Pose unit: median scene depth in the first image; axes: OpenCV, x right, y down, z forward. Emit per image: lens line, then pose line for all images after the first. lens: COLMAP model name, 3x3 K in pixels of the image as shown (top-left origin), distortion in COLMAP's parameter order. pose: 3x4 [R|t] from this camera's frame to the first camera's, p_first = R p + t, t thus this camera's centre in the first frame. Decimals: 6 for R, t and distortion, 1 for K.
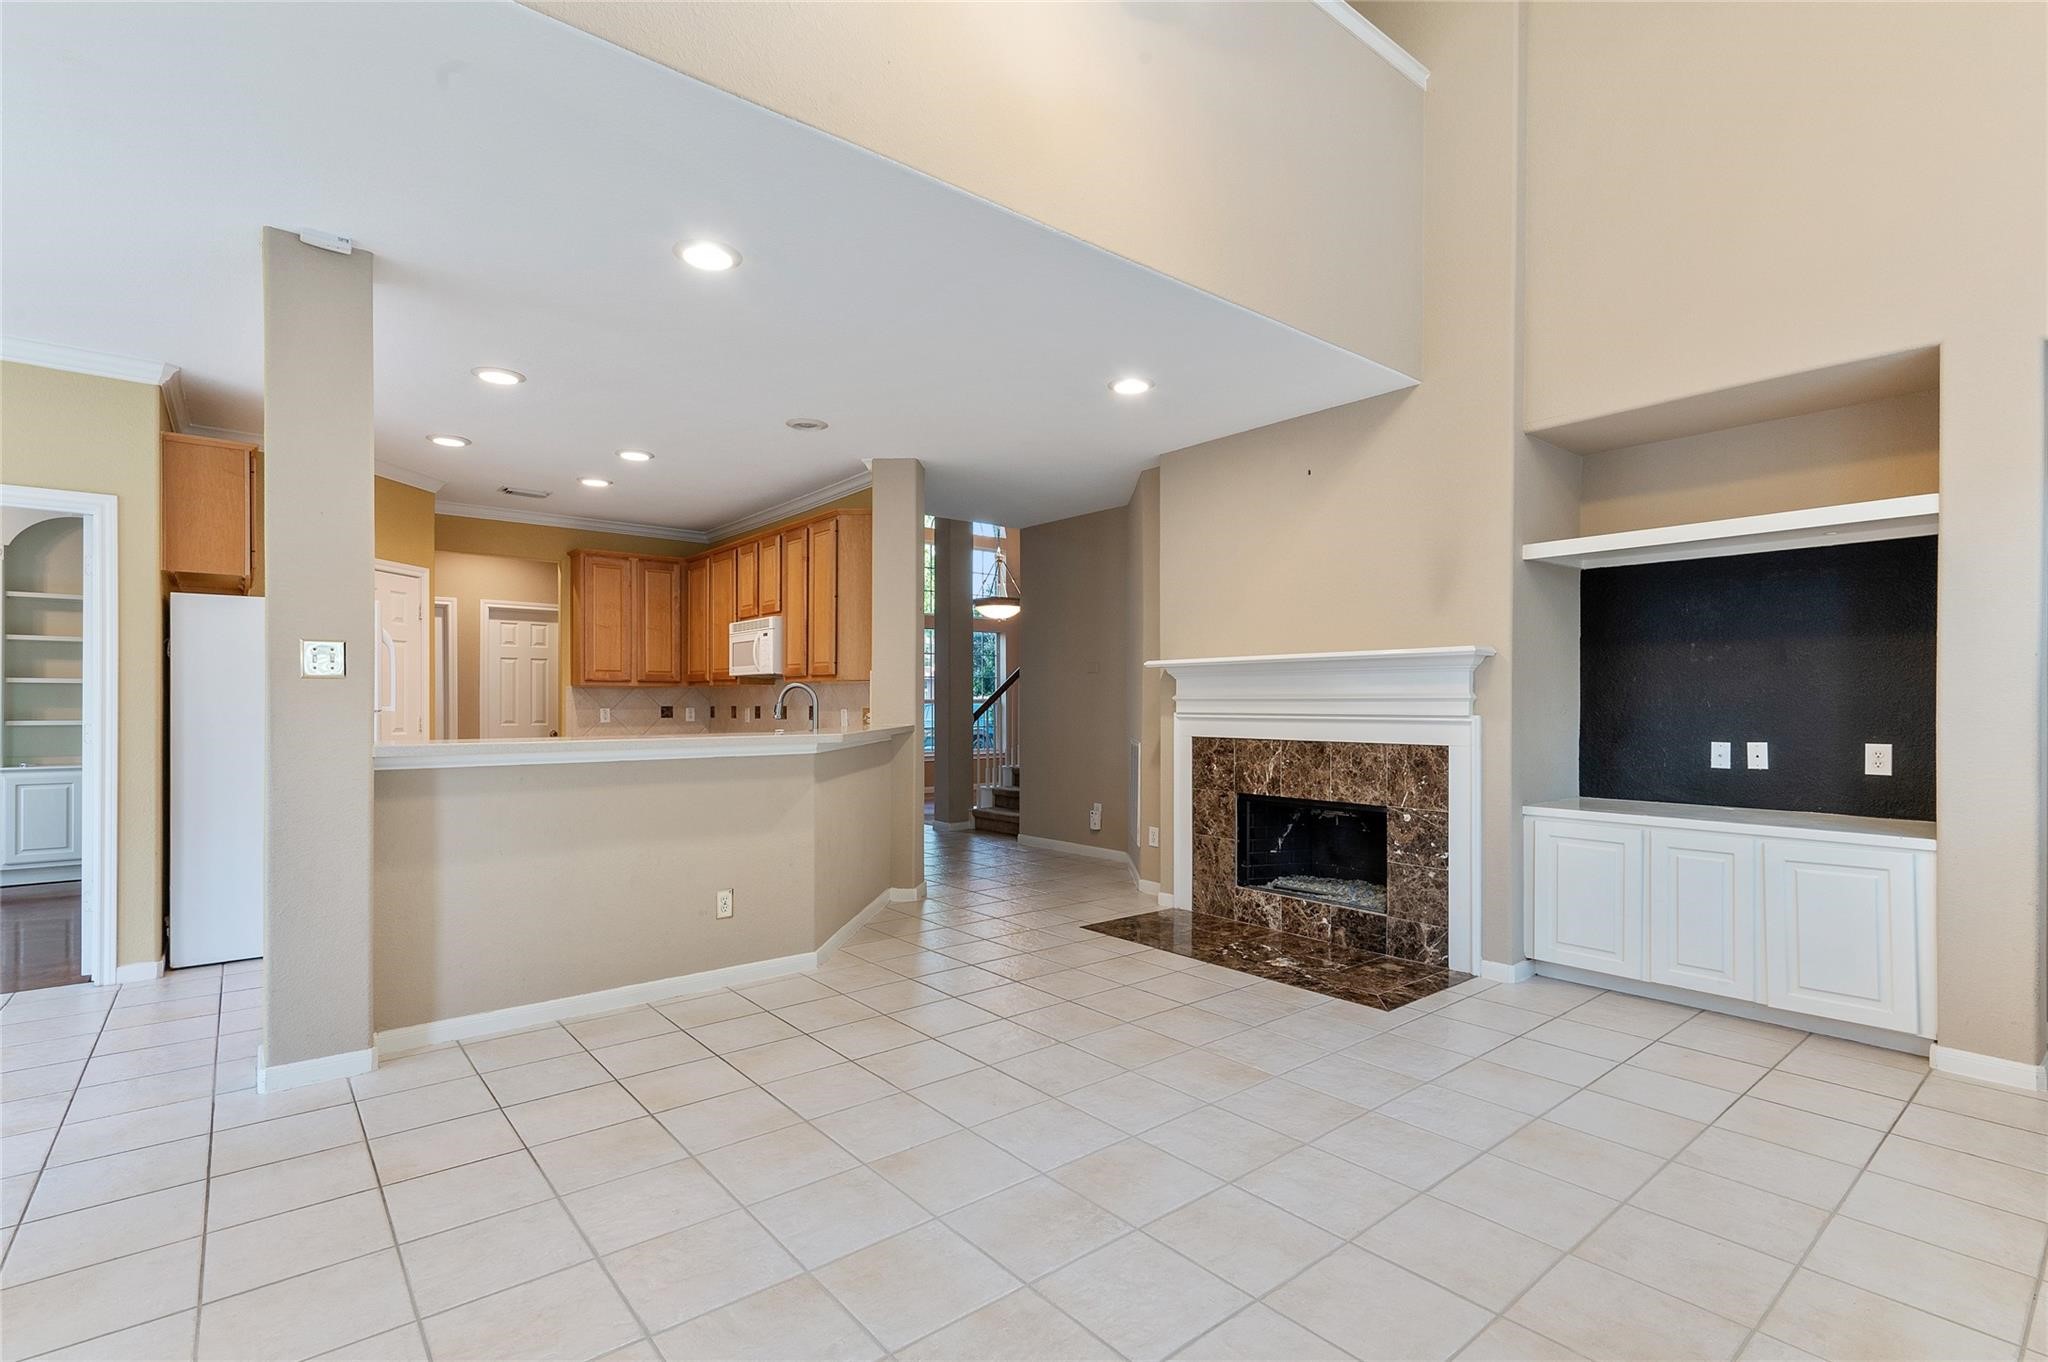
lens RADIAL K [[950.0, 0, 1034.8], [0, 950.0, 690.2], [0, 0, 1]] dist [-0.001016, -0.000227]
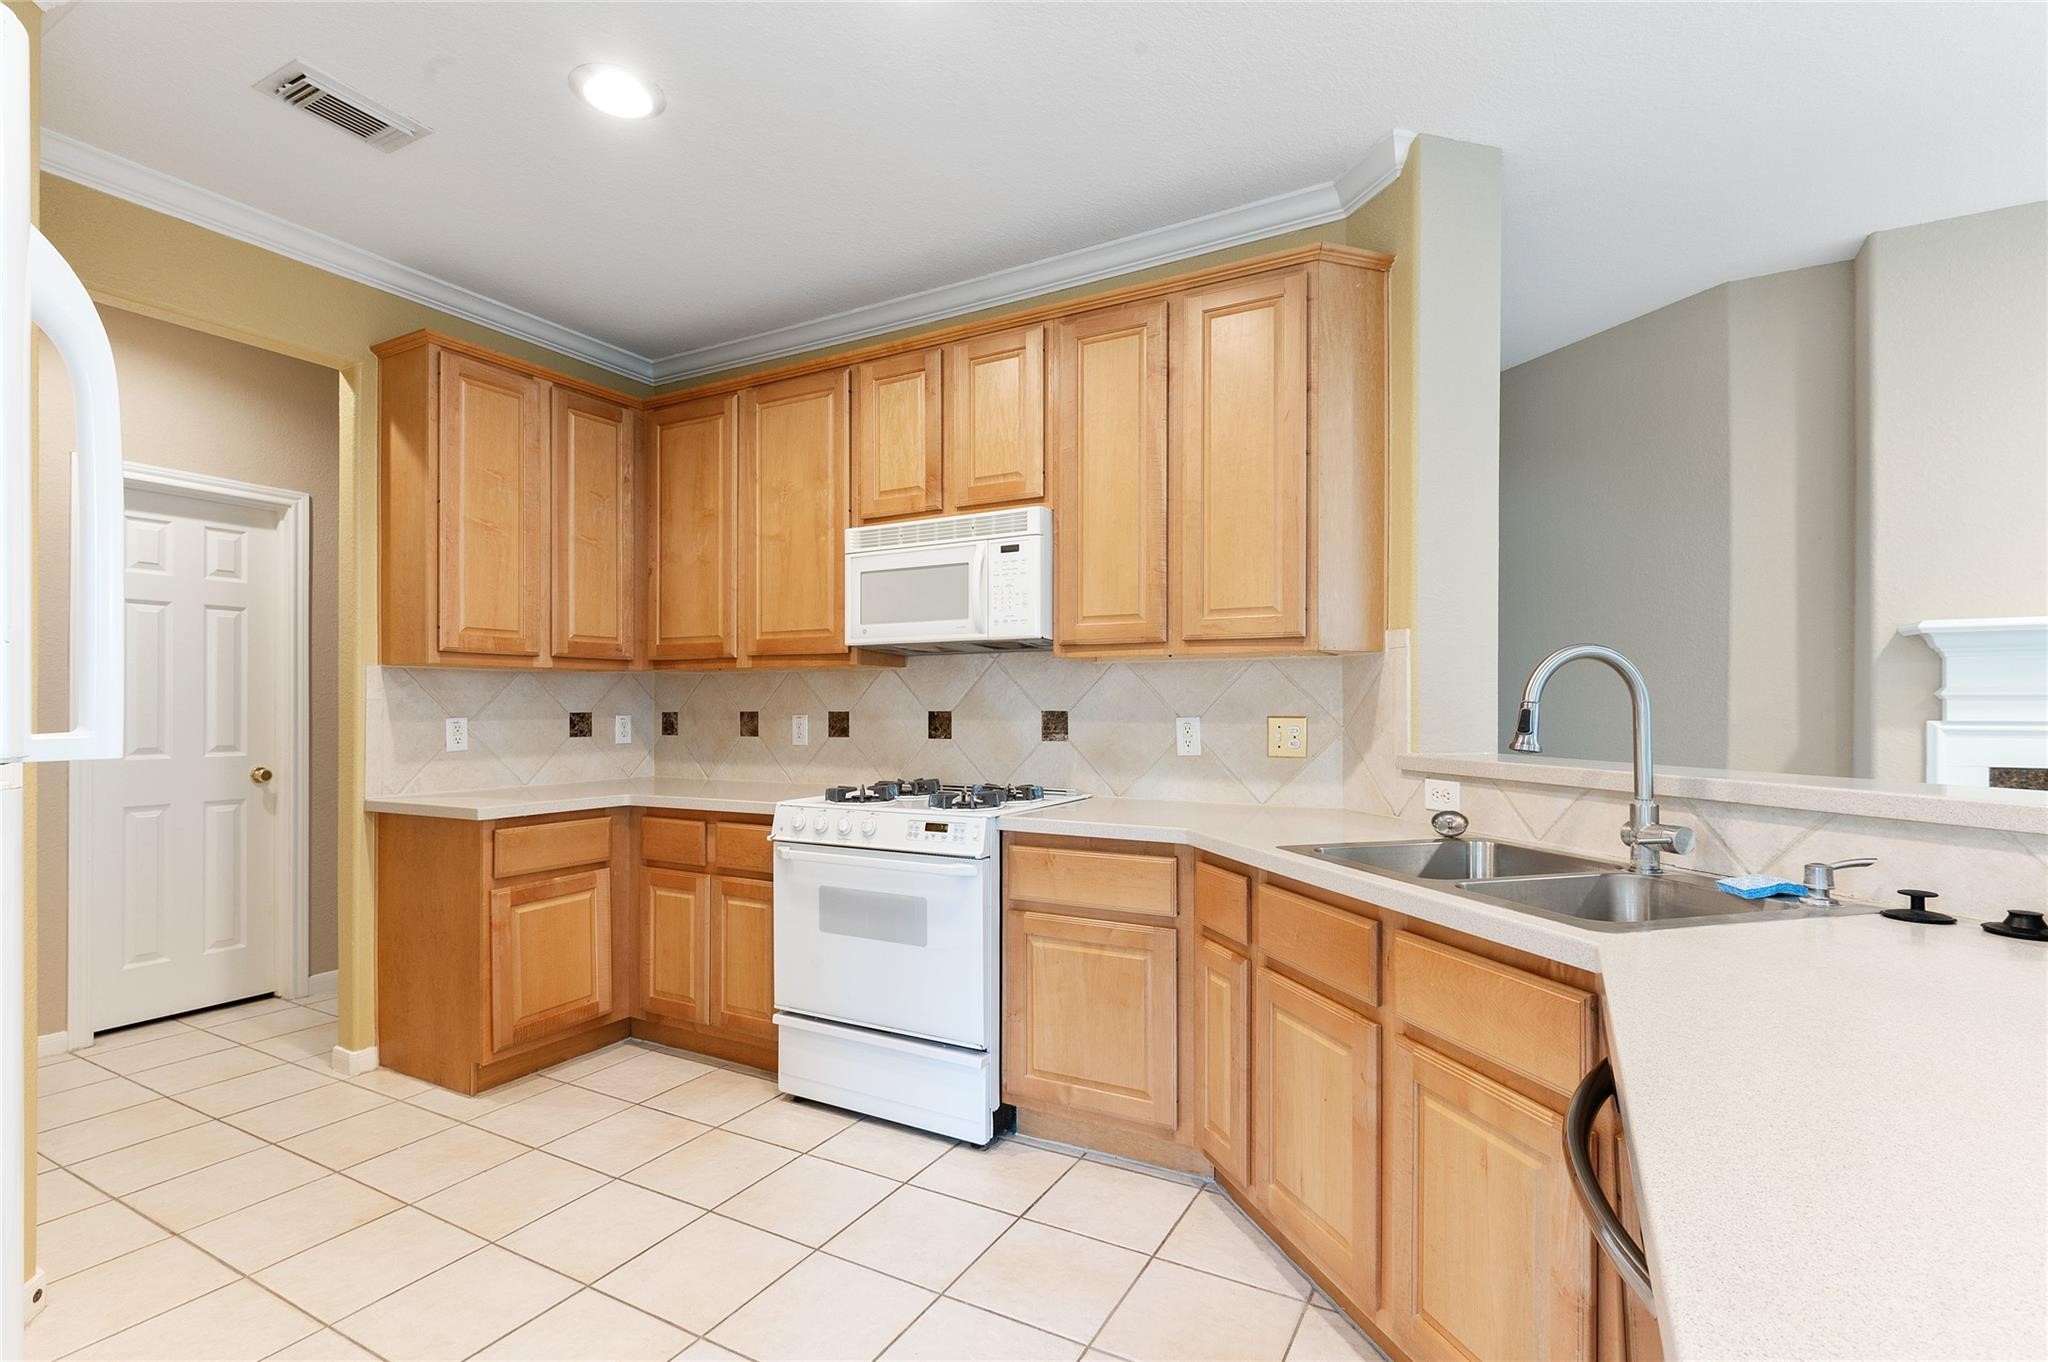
lens RADIAL K [[950.0, 0, 1015.4], [0, 950.0, 696.4], [0, 0, 1]] dist [-0.001016, -0.000227]
pose [[0.931503, 0.000590, 0.363733, -0.375466], [-0.001921, 0.999993, 0.003299, 0.007003], [-0.363728, -0.003771, 0.931498, 0.502638]]
